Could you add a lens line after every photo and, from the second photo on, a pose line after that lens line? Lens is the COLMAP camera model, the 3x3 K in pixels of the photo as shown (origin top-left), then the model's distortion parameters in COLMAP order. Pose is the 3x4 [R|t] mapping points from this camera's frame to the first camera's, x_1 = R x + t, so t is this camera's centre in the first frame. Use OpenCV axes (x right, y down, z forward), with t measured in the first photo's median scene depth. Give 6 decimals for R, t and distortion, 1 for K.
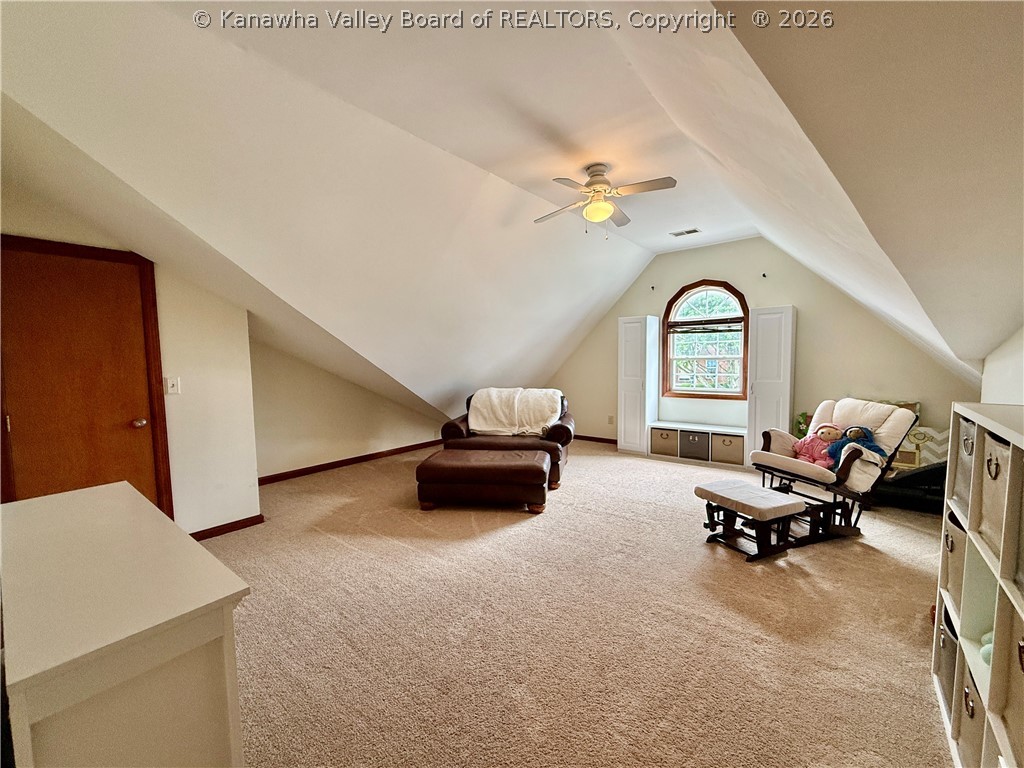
lens RADIAL K [[408.1, 0, 514.7], [0, 408.1, 385.3], [0, 0, 1]] dist [-0.001076, 0.000470]
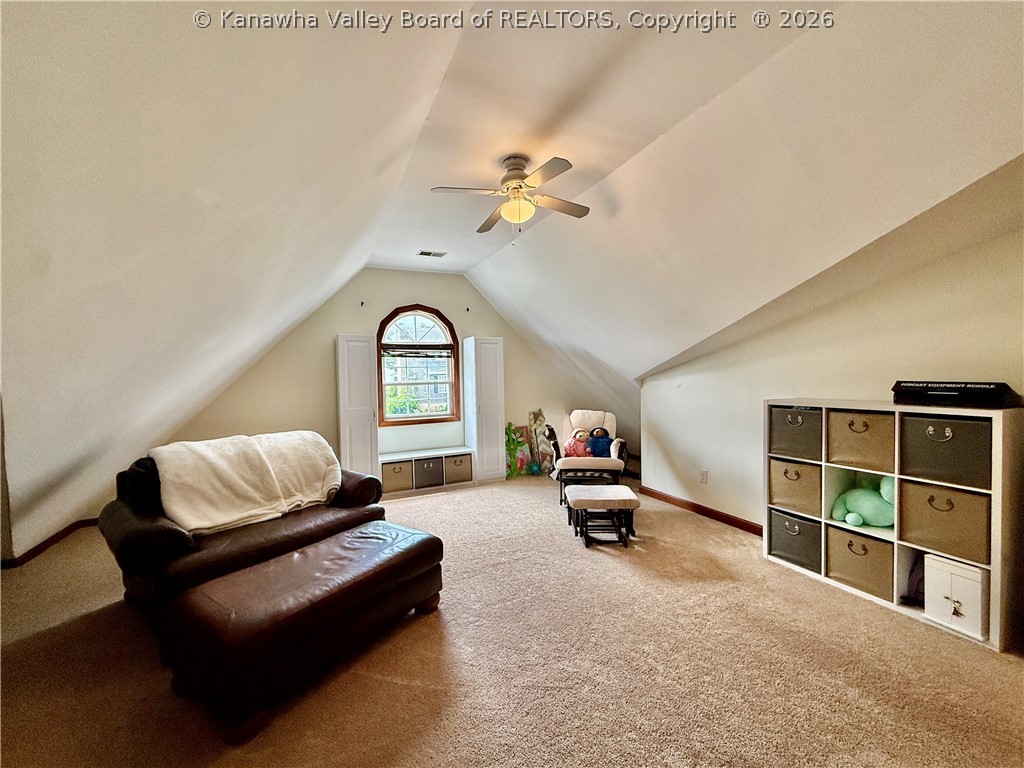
lens RADIAL K [[408.1, 0, 512.0], [0, 408.1, 385.7], [0, 0, 1]] dist [-0.001076, 0.000470]
pose [[0.437080, -0.013513, 0.899321, -0.350017], [0.076440, 0.996828, -0.022172, -0.022550], [-0.896169, 0.078435, 0.436726, 0.396294]]
